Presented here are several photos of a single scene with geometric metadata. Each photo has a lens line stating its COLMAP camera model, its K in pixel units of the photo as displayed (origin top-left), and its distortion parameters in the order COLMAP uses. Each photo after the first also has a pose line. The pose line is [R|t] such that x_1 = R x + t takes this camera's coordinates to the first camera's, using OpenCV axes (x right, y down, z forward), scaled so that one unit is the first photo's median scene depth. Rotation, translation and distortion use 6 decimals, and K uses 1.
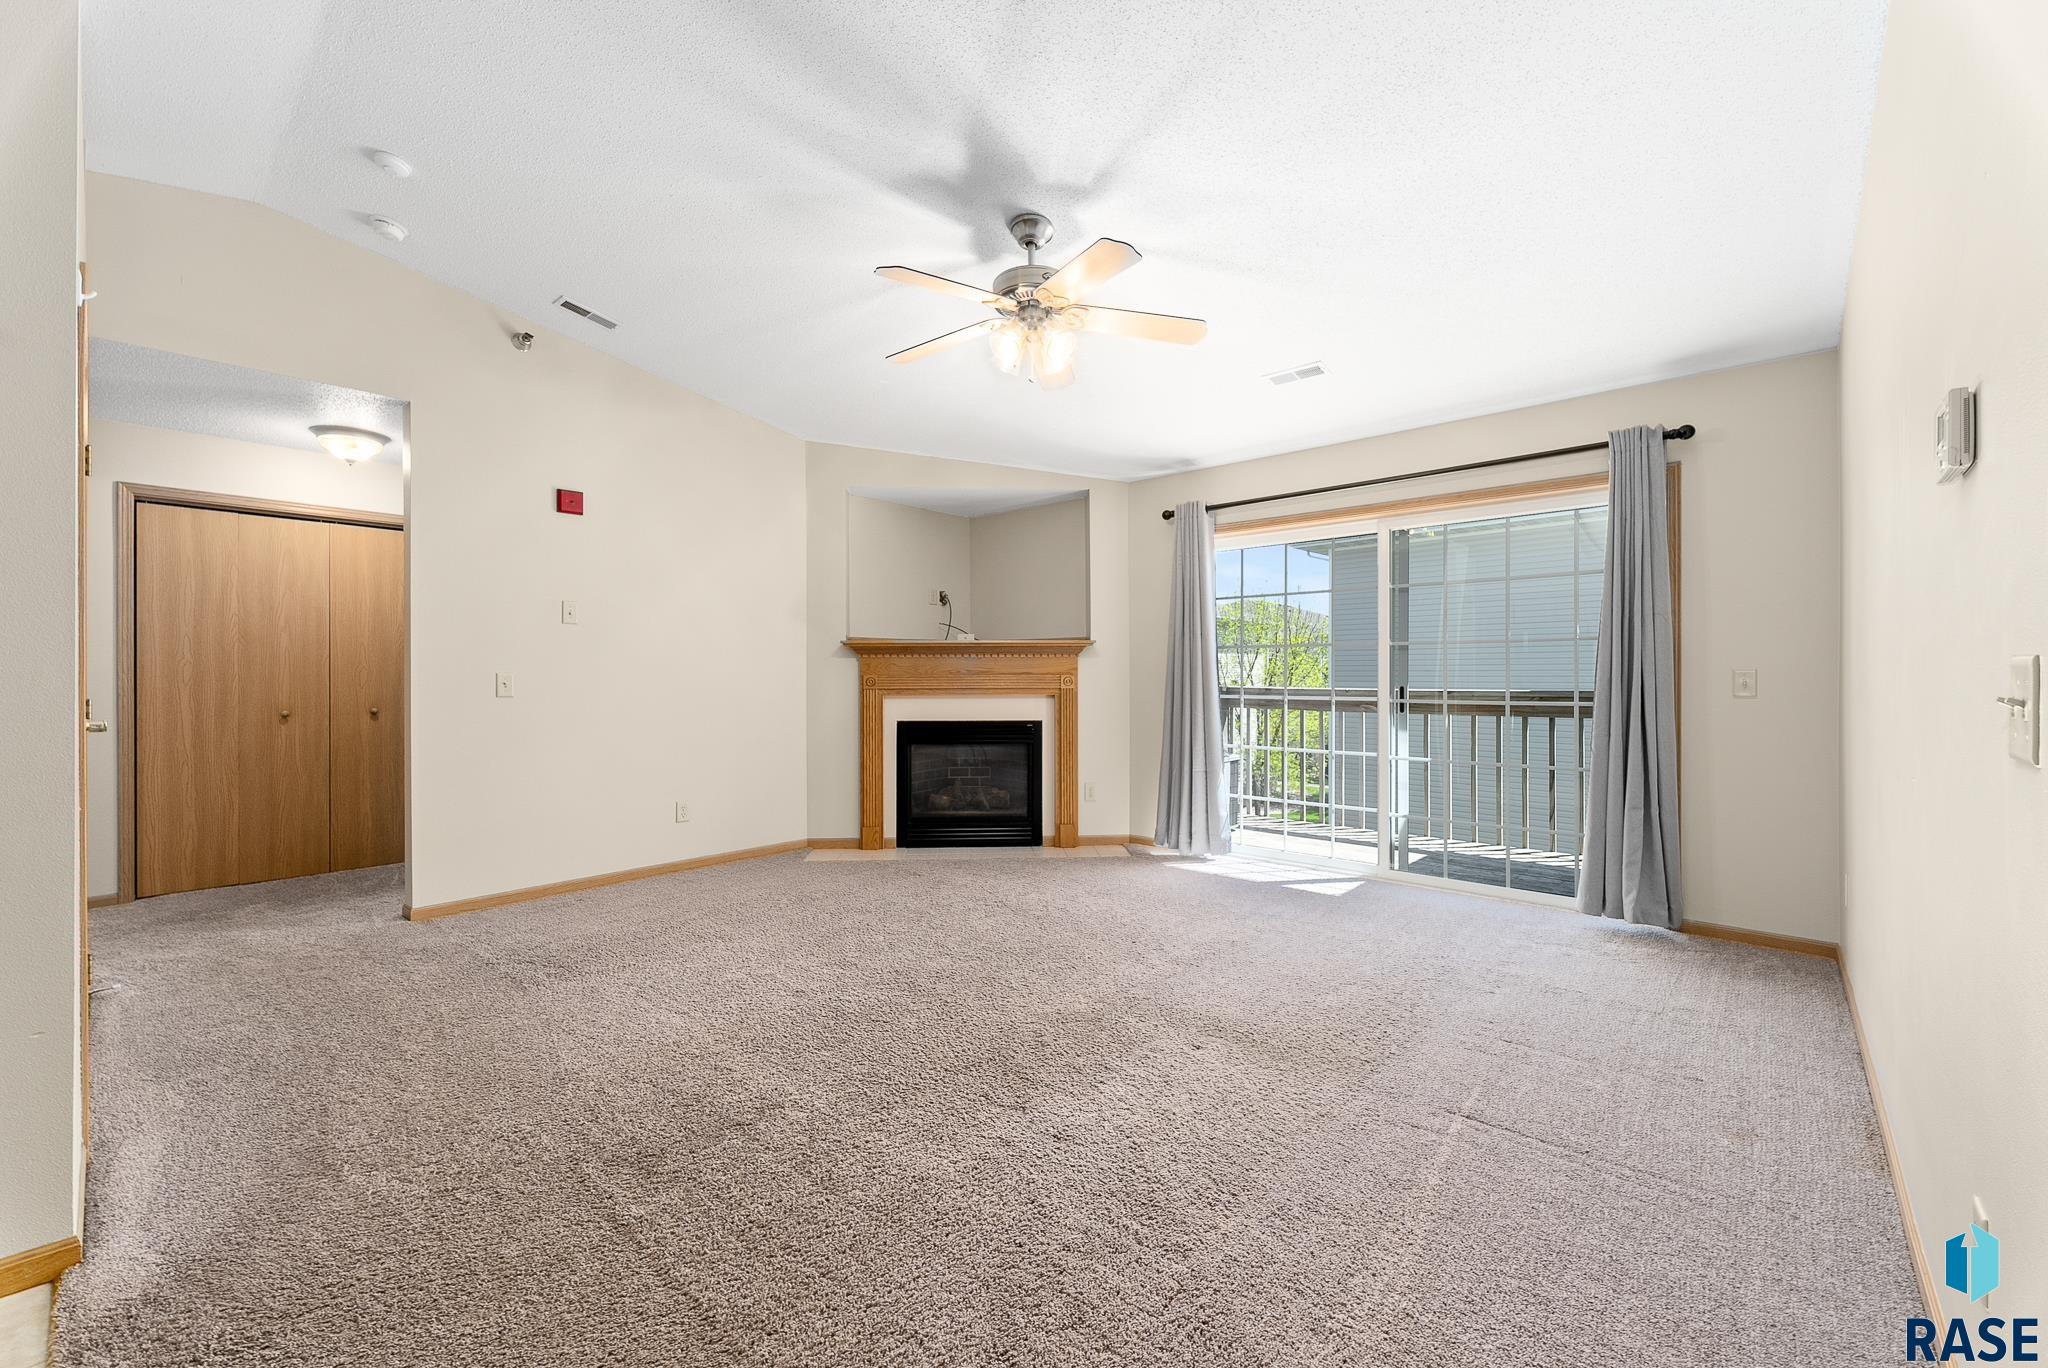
lens RADIAL K [[838.2, 0, 1019.1], [0, 838.2, 679.6], [0, 0, 1]] dist [0.010203, -0.001600]
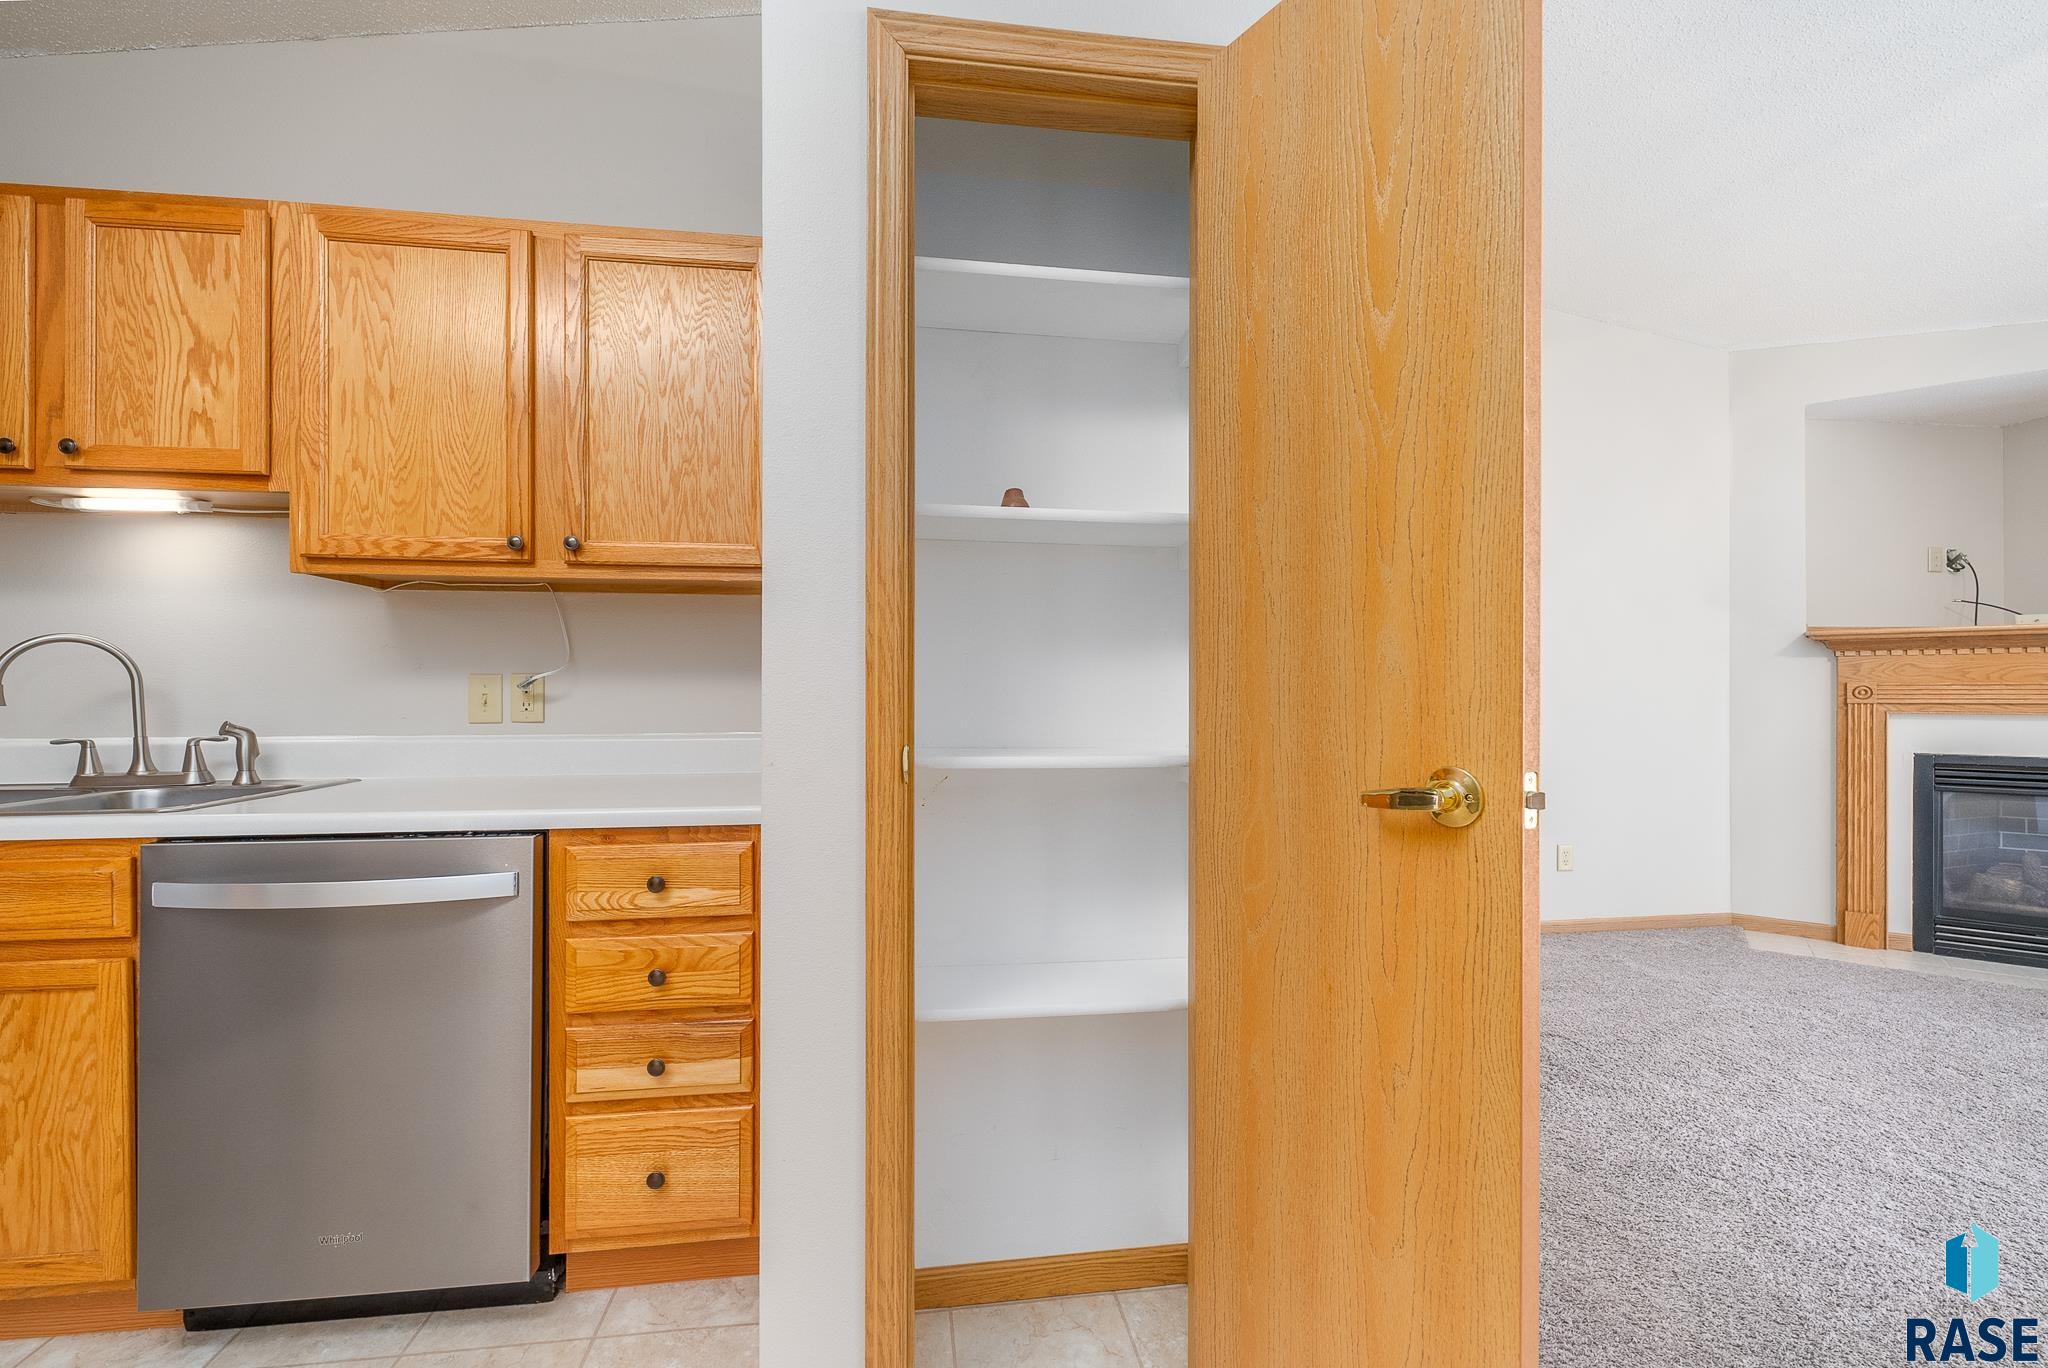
lens RADIAL K [[838.2, 0, 1006.5], [0, 838.2, 689.7], [0, 0, 1]] dist [0.010203, -0.001600]
pose [[0.757947, -0.002427, -0.652312, -0.302838], [0.000665, 0.999995, -0.002947, 0.002575], [0.652316, 0.001800, 0.757945, 0.066432]]
